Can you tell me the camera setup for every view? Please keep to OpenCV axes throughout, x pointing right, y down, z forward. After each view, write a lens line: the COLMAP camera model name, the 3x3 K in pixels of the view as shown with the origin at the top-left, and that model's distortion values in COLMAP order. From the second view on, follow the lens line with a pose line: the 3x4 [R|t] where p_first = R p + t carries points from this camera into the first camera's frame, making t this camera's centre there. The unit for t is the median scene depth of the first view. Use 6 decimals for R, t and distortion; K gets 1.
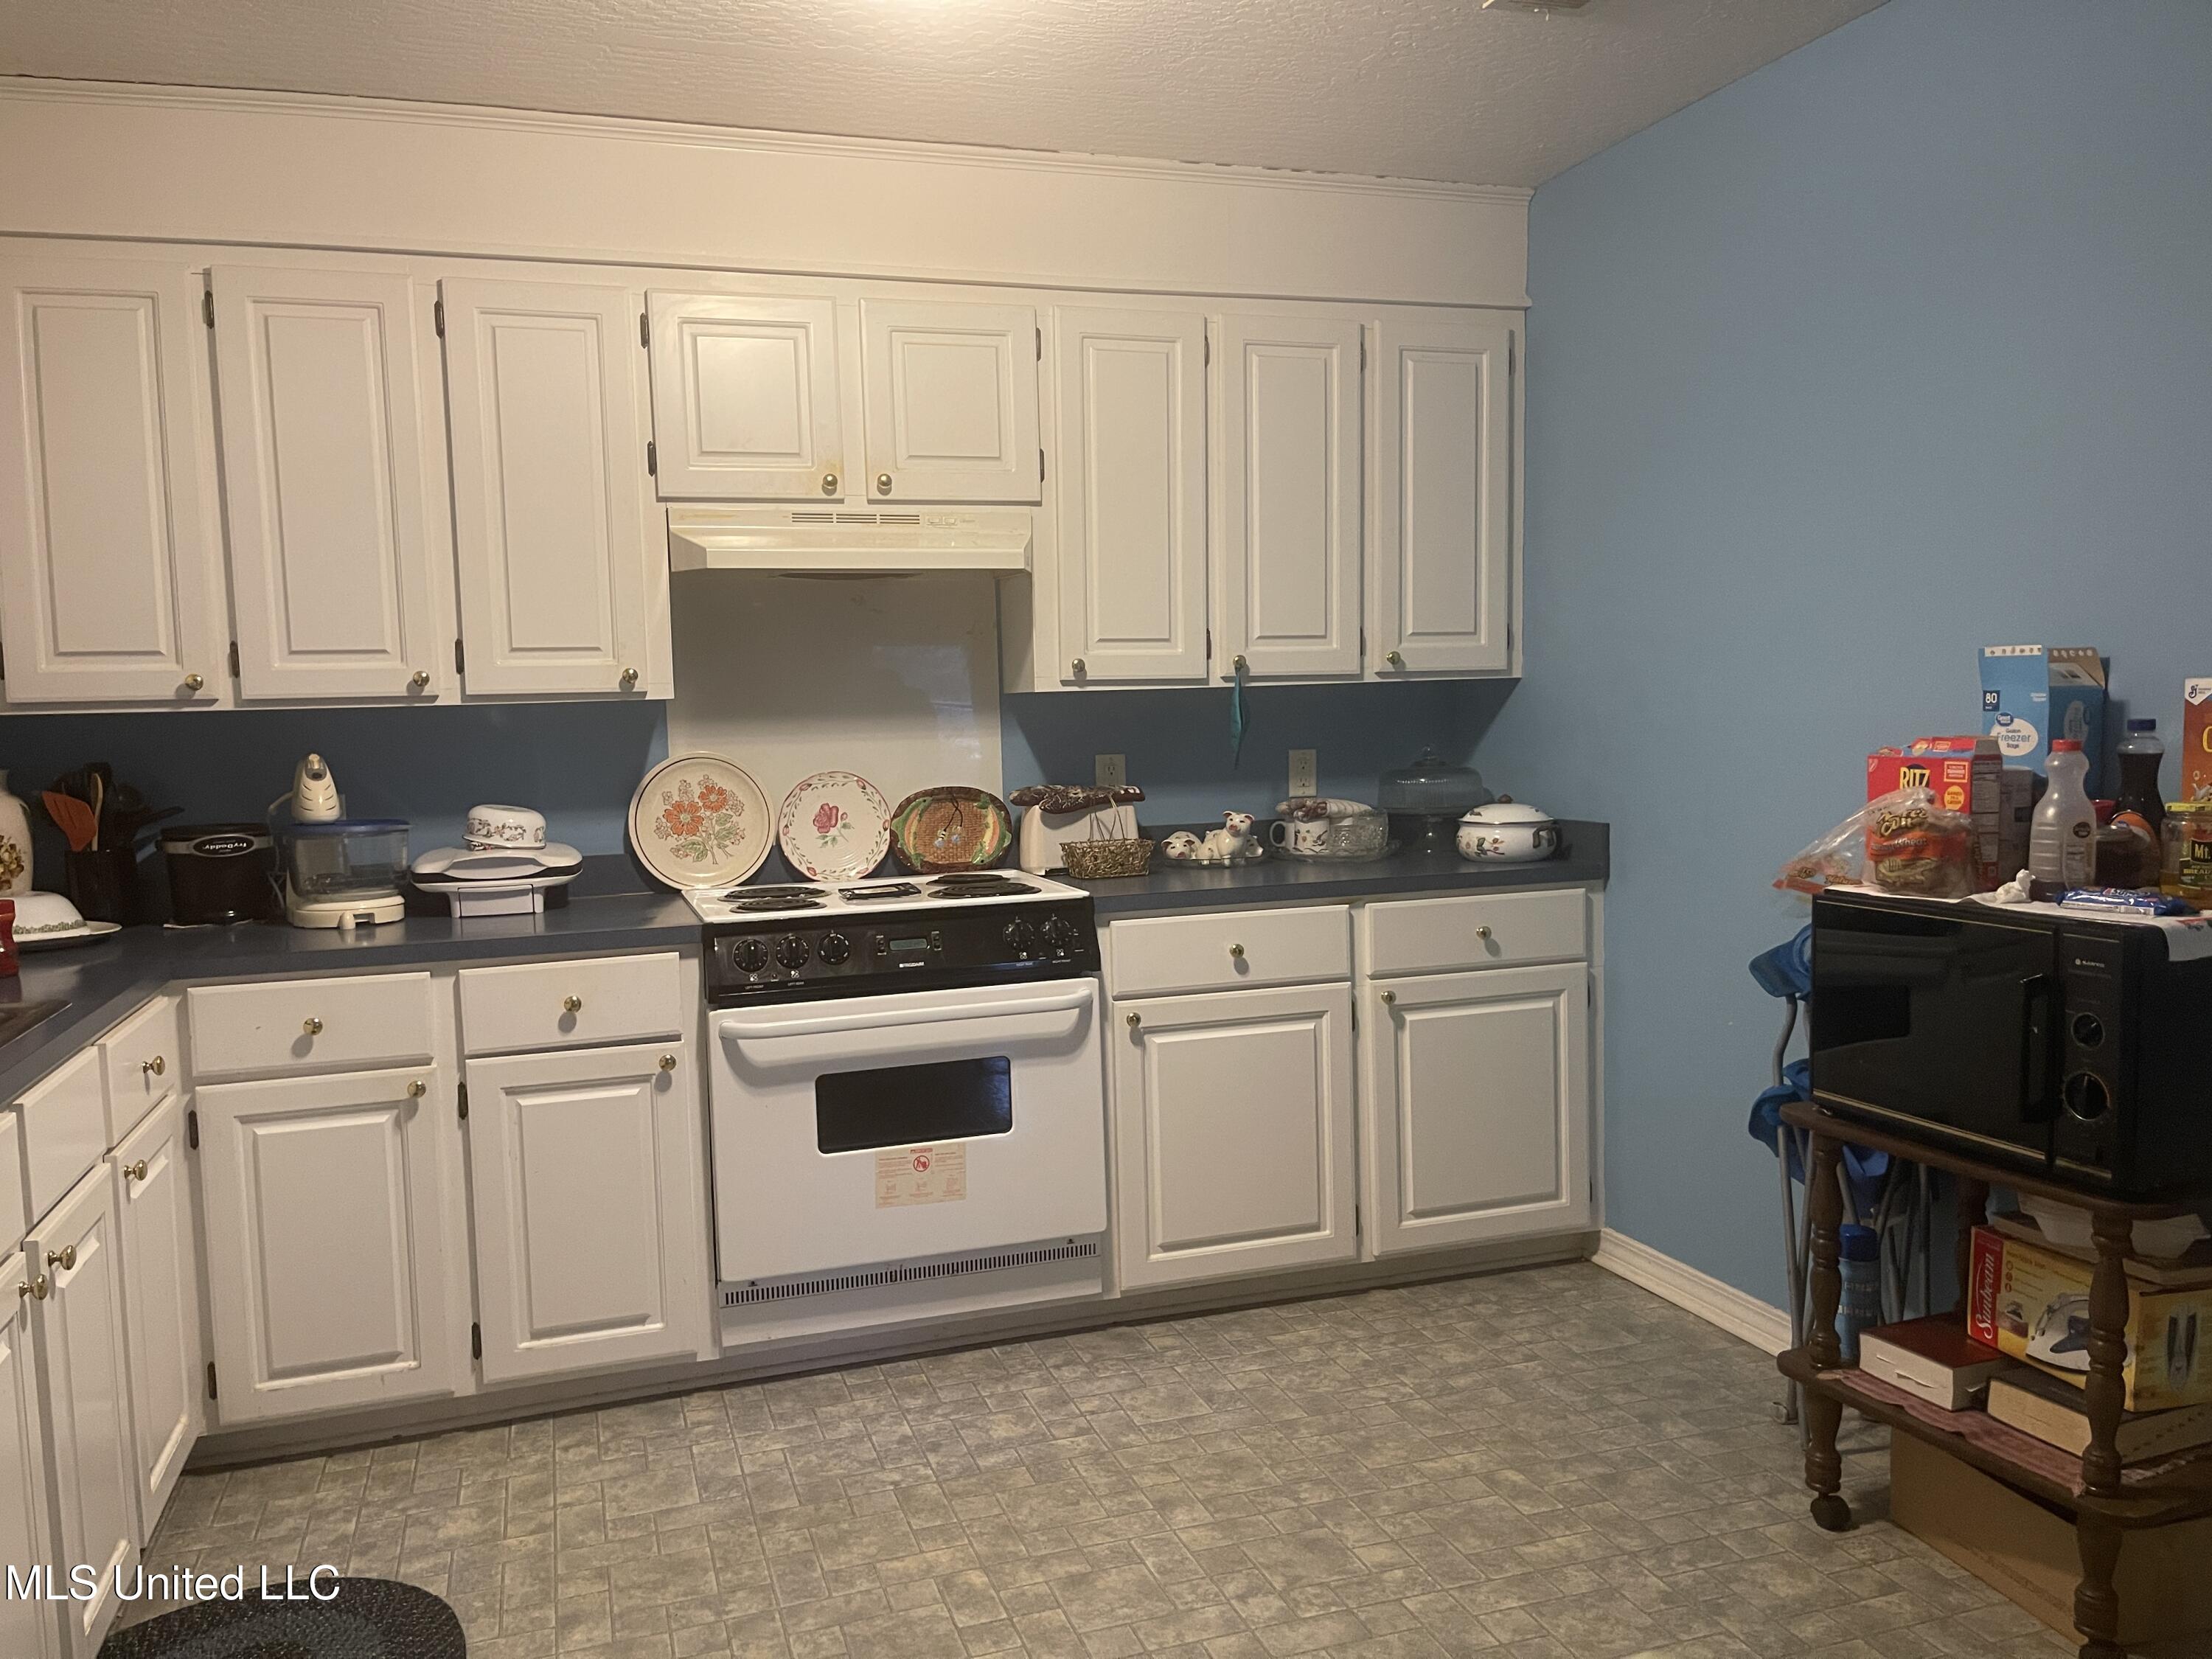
lens RADIAL K [[1668.3, 0, 1095.6], [0, 1668.3, 840.8], [0, 0, 1]] dist [0.069987, -0.092209]
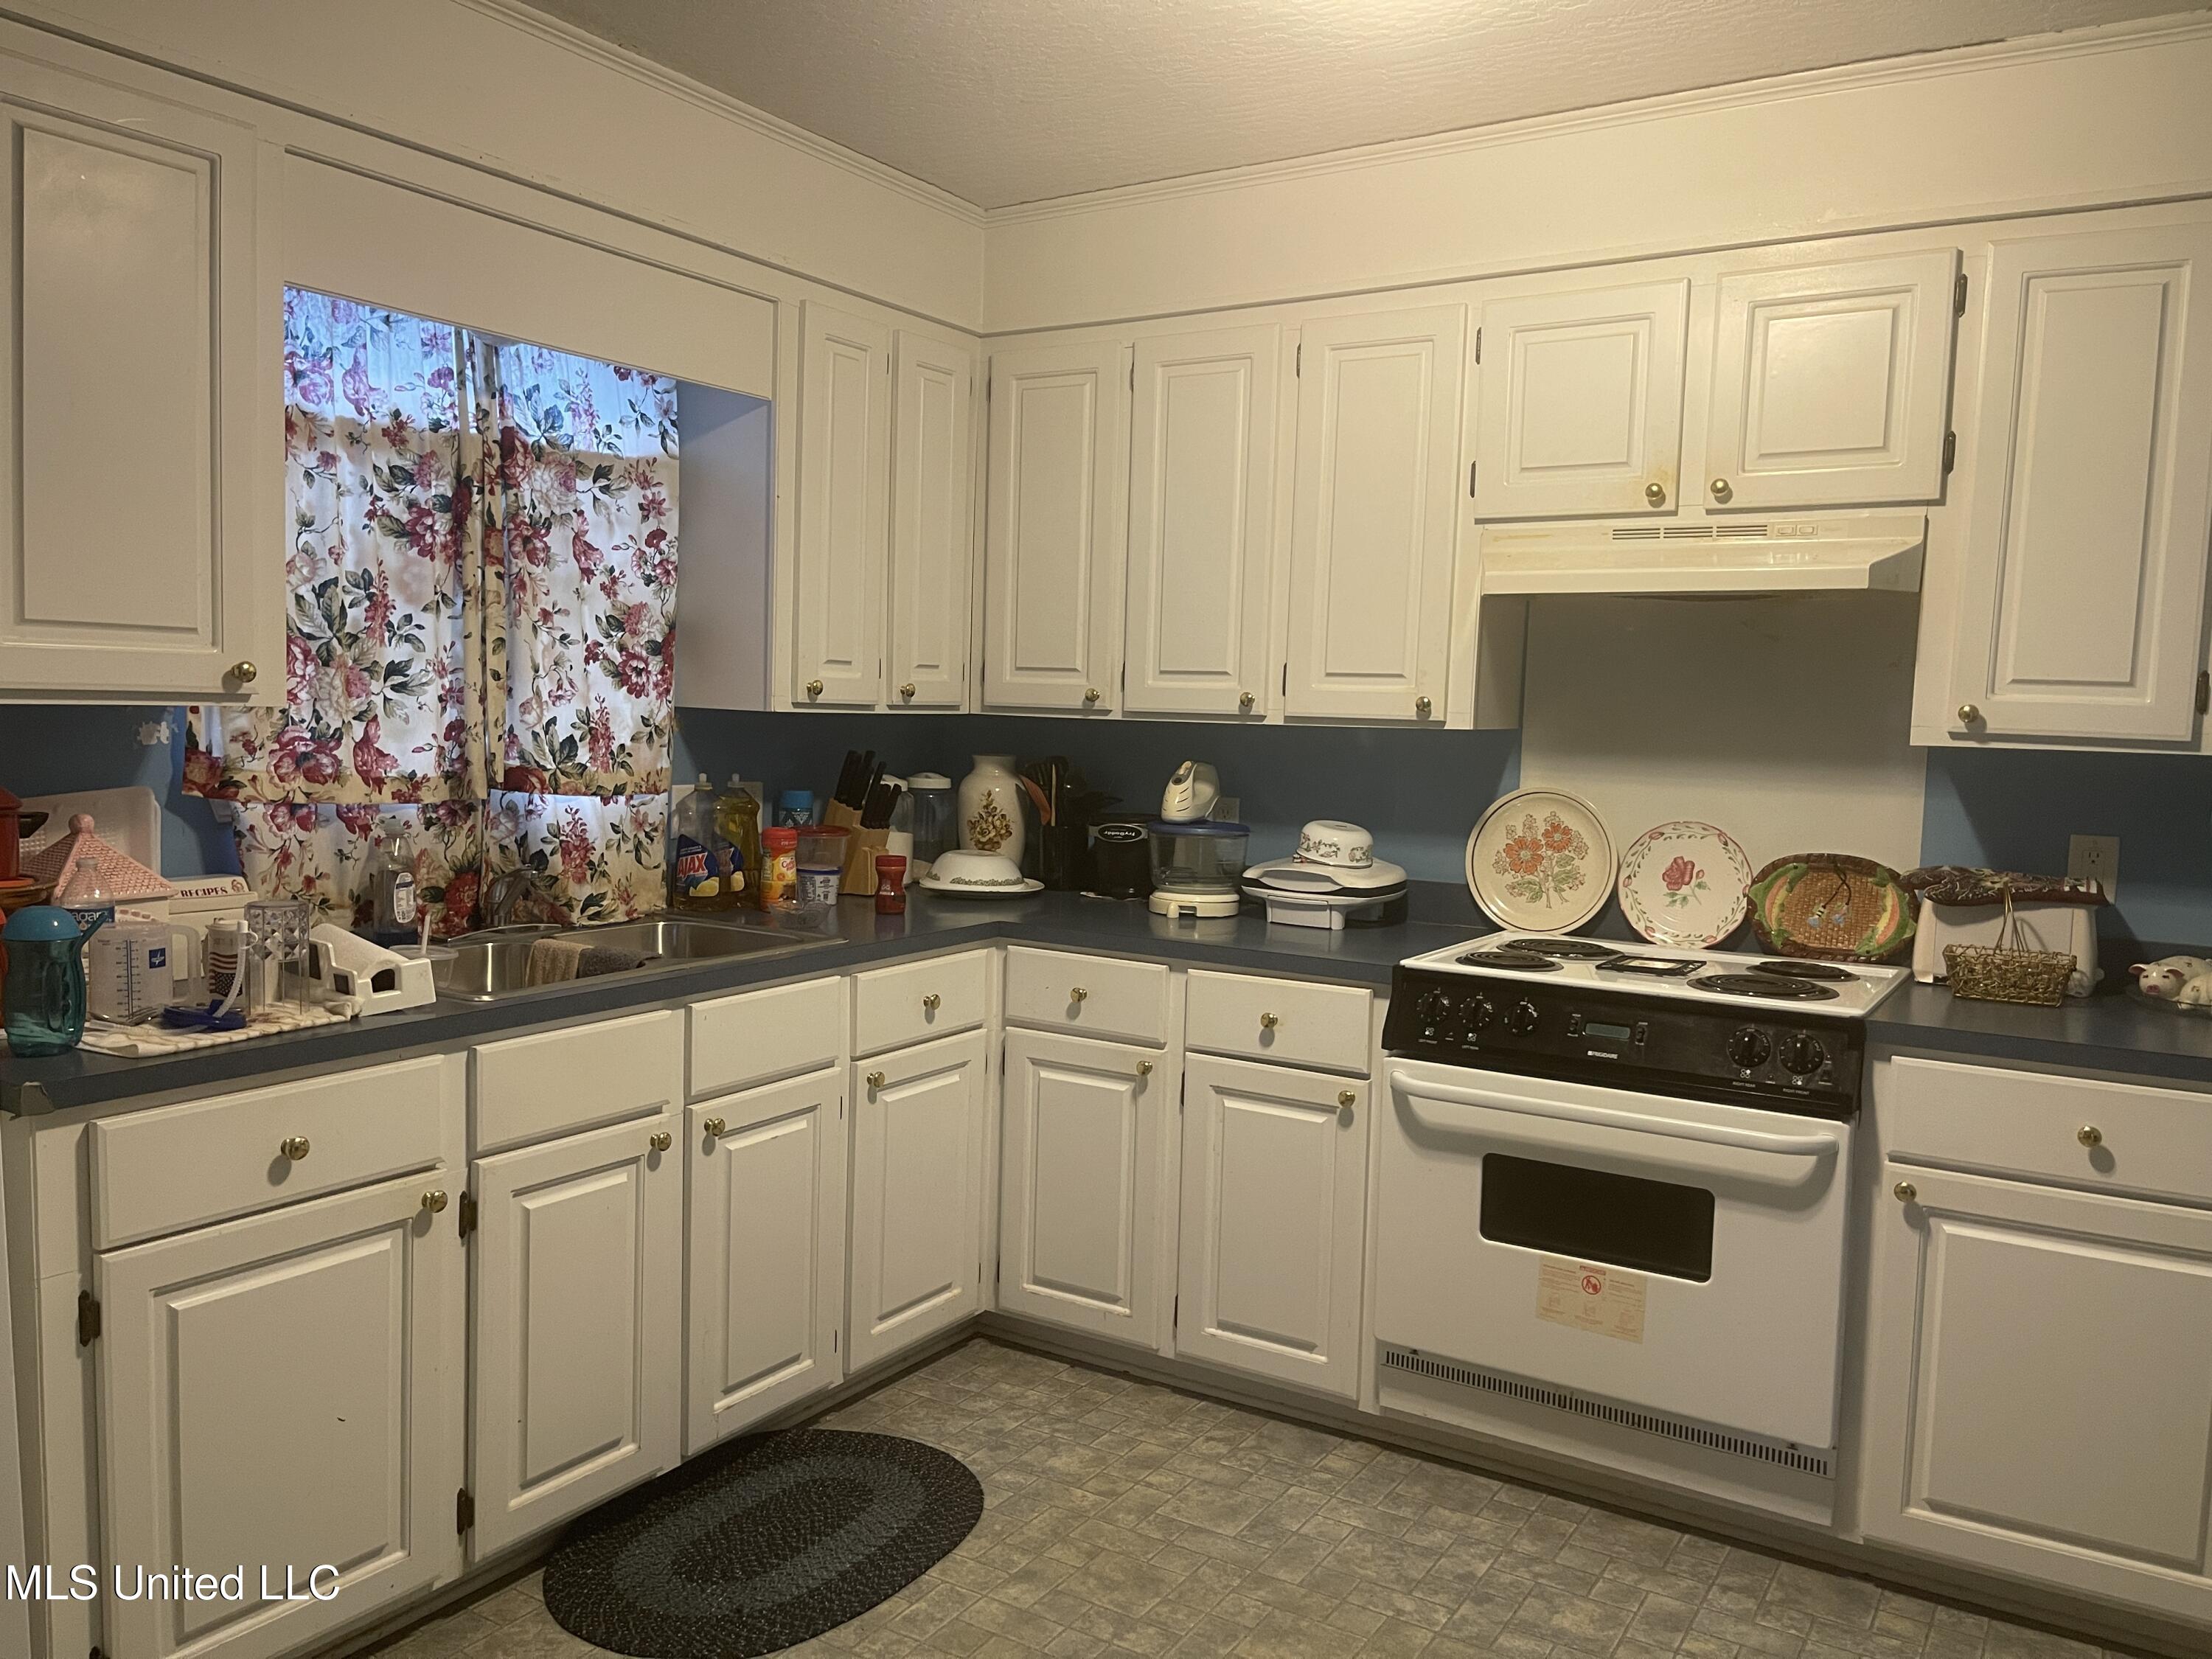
lens RADIAL K [[1675.3, 0, 1094.4], [0, 1675.3, 838.3], [0, 0, 1]] dist [0.021312, -0.001413]
pose [[0.635264, 0.109317, -0.764519, 0.352795], [-0.108163, 0.992768, 0.052078, -0.050152], [0.764684, 0.049609, 0.642494, 0.227552]]
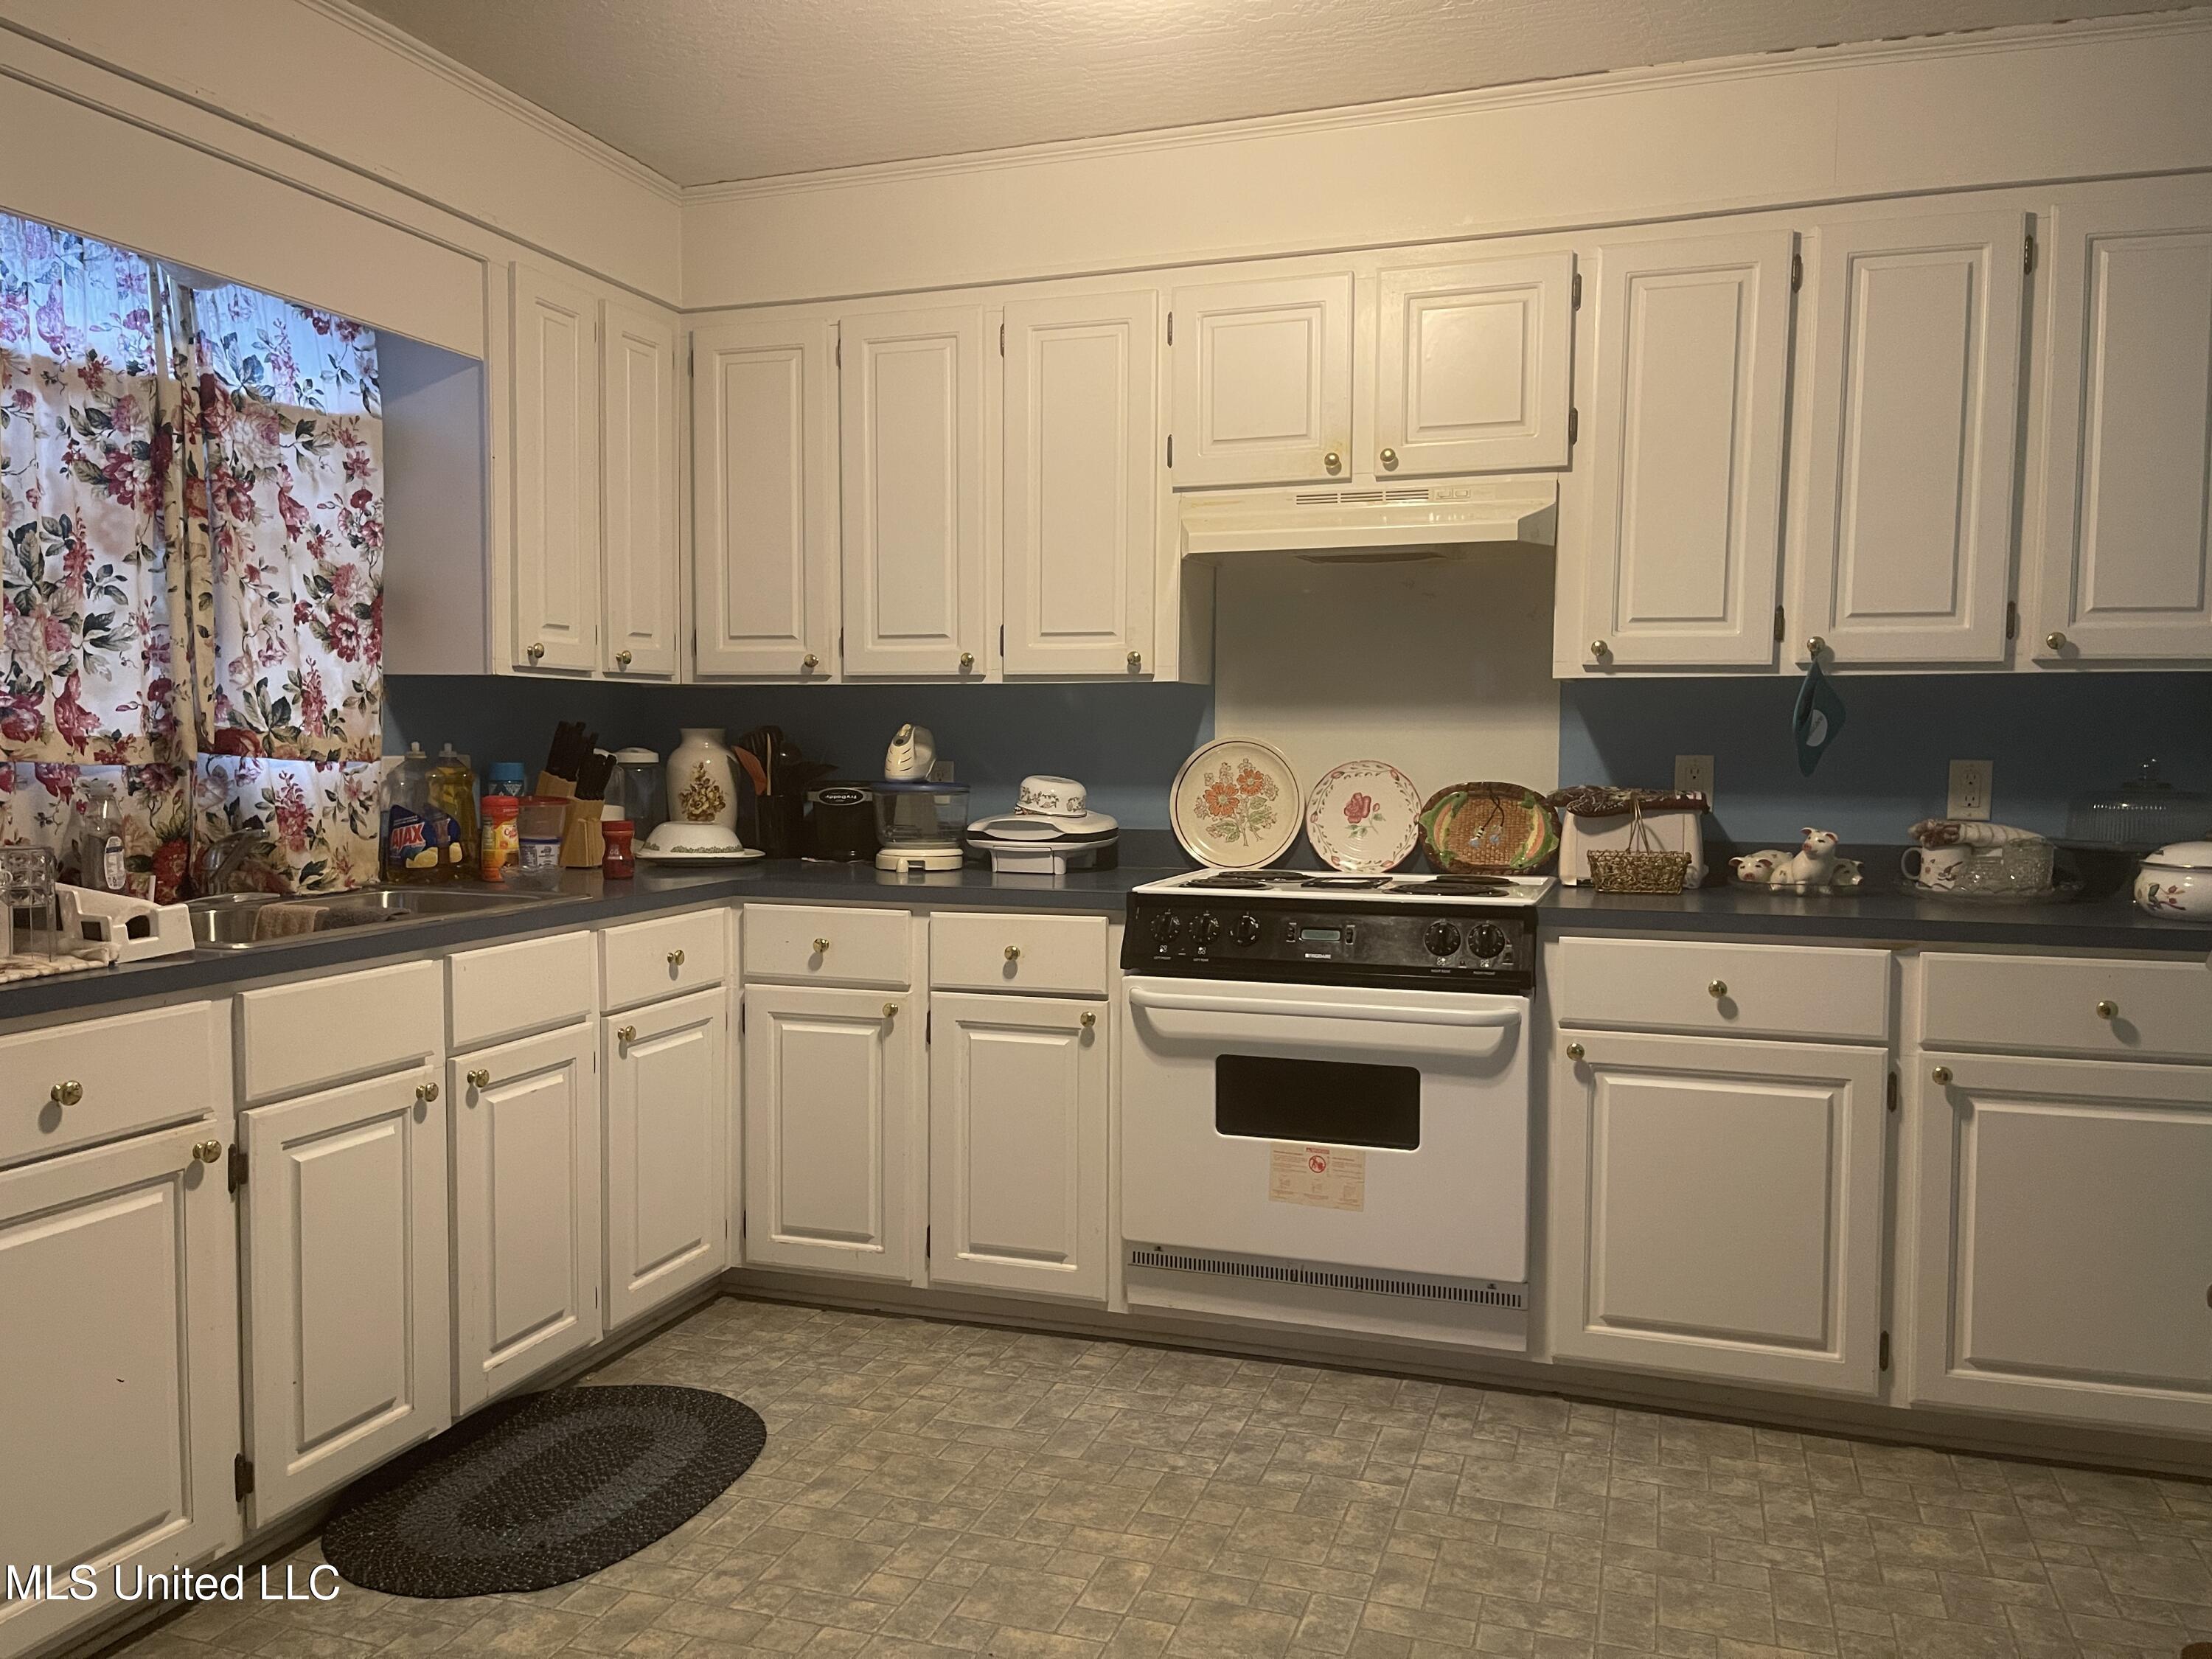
lens RADIAL K [[1668.3, 0, 1095.6], [0, 1668.3, 840.8], [0, 0, 1]] dist [0.069987, -0.092209]
pose [[0.796581, 0.067541, -0.600747, 0.343085], [-0.075156, 0.997094, 0.012446, 0.005561], [0.599842, 0.035235, 0.799342, 0.143365]]
